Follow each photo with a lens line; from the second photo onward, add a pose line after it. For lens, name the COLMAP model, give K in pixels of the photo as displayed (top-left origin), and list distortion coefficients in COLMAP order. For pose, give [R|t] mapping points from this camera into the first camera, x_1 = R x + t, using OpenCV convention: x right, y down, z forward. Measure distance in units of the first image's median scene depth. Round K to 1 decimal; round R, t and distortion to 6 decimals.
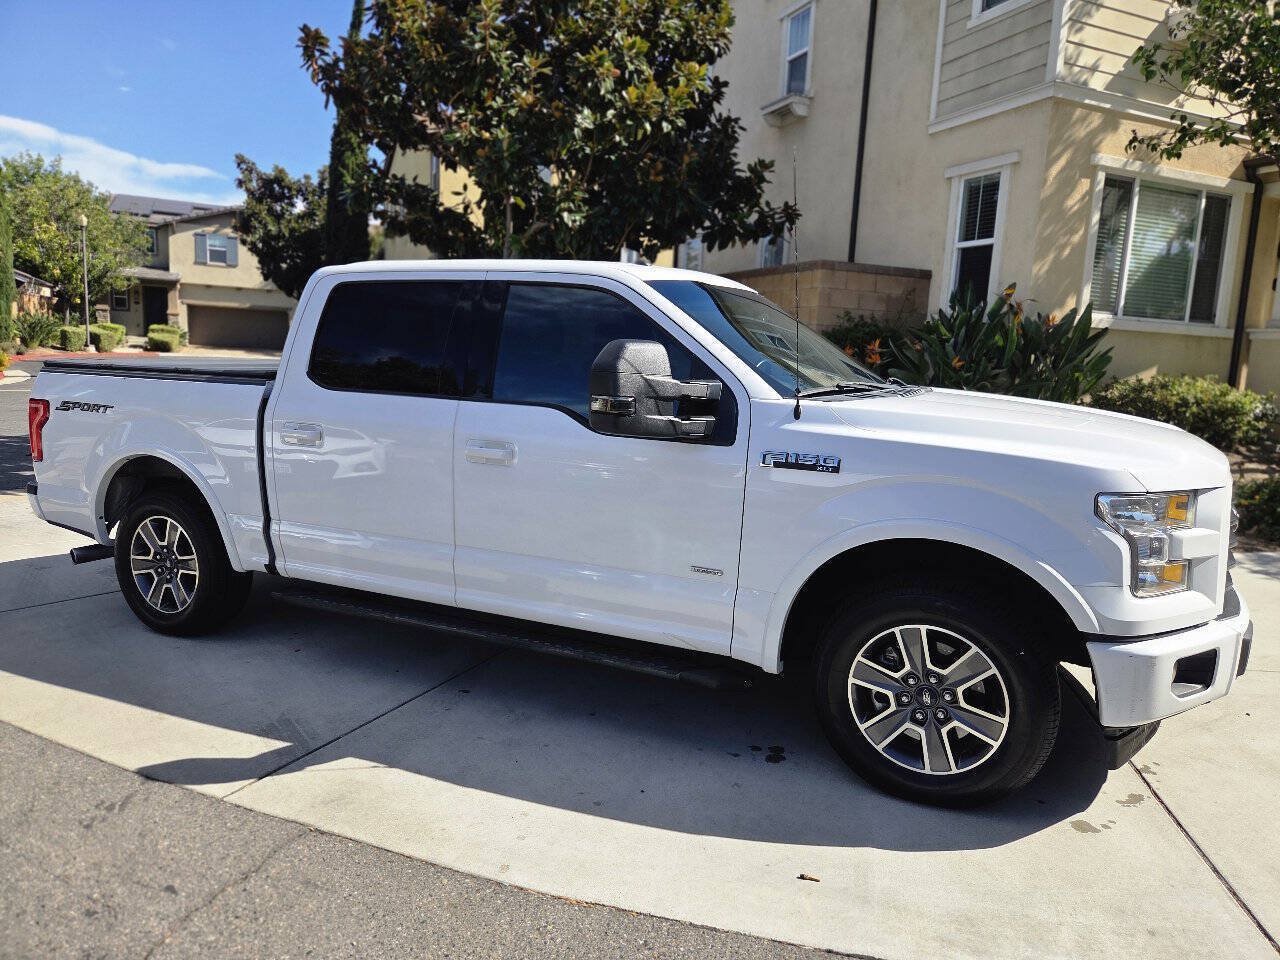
lens RADIAL K [[855.3, 0, 643.6], [0, 855.3, 485.4], [0, 0, 1]] dist [0.070405, -0.047147]
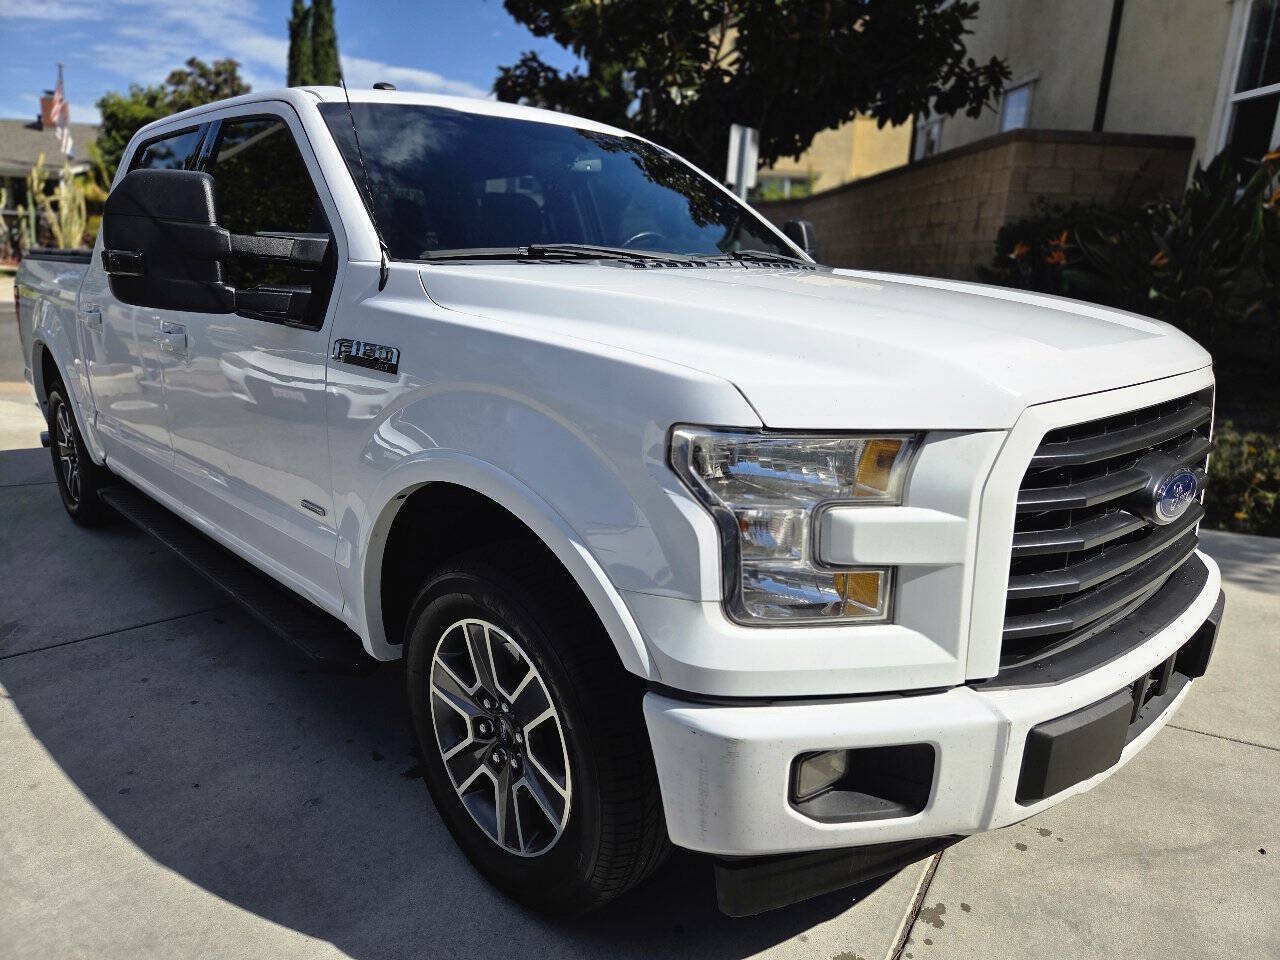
lens RADIAL K [[861.8, 0, 631.7], [0, 861.8, 488.1], [0, 0, 1]] dist [0.066877, -0.045451]
pose [[0.934635, 0.085714, -0.345124, 0.213390], [-0.055918, 0.993867, 0.095401, -0.000335], [0.351185, -0.069867, 0.933696, 0.153036]]
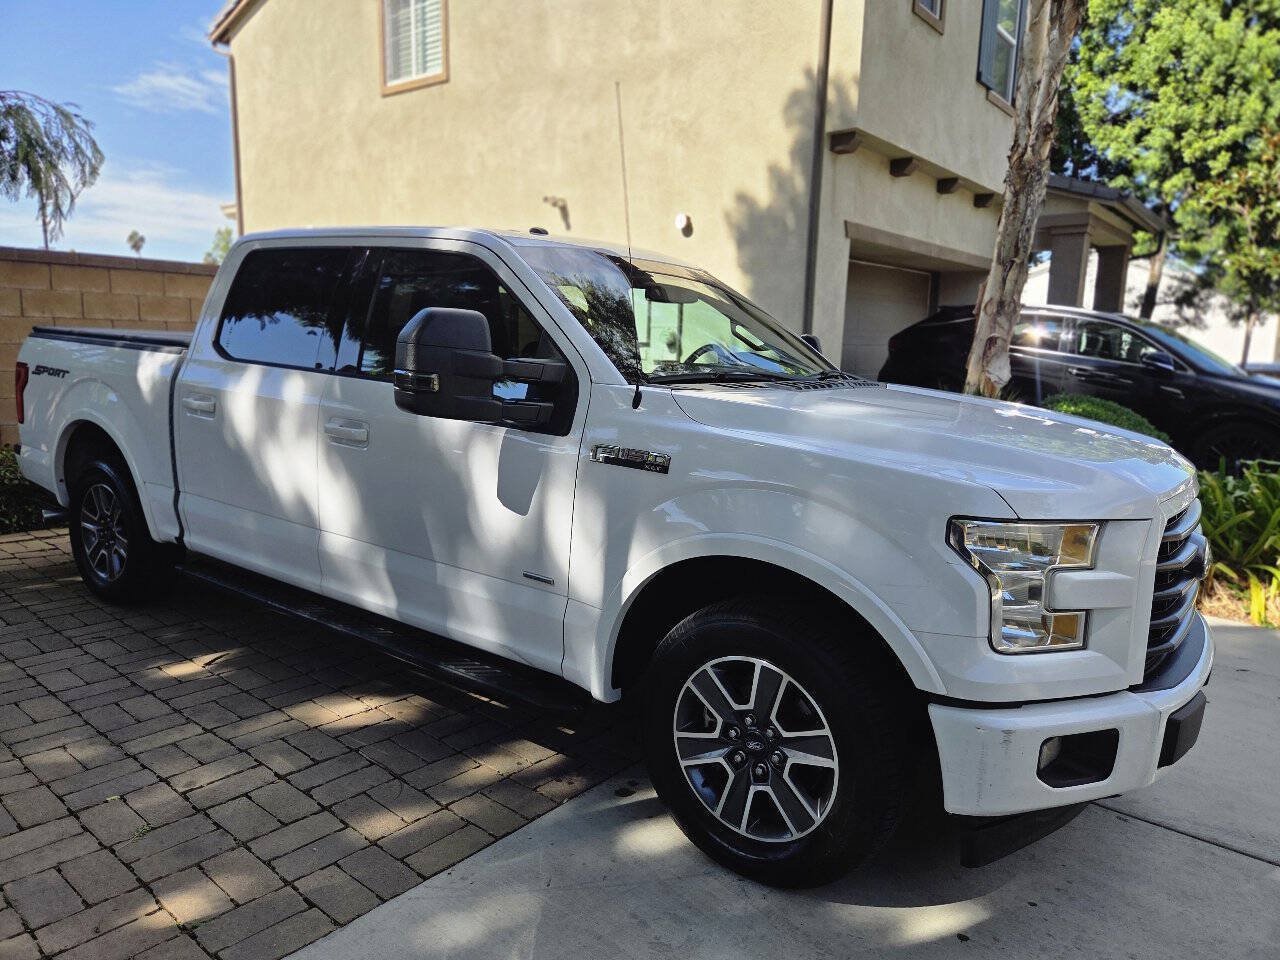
lens RADIAL K [[863.9, 0, 626.4], [0, 863.9, 479.7], [0, 0, 1]] dist [0.067291, -0.046042]
pose [[0.983886, 0.057939, -0.169149, 0.113537], [-0.058161, 0.998301, 0.003650, -0.003083], [0.169073, 0.006247, 0.985584, 0.052365]]
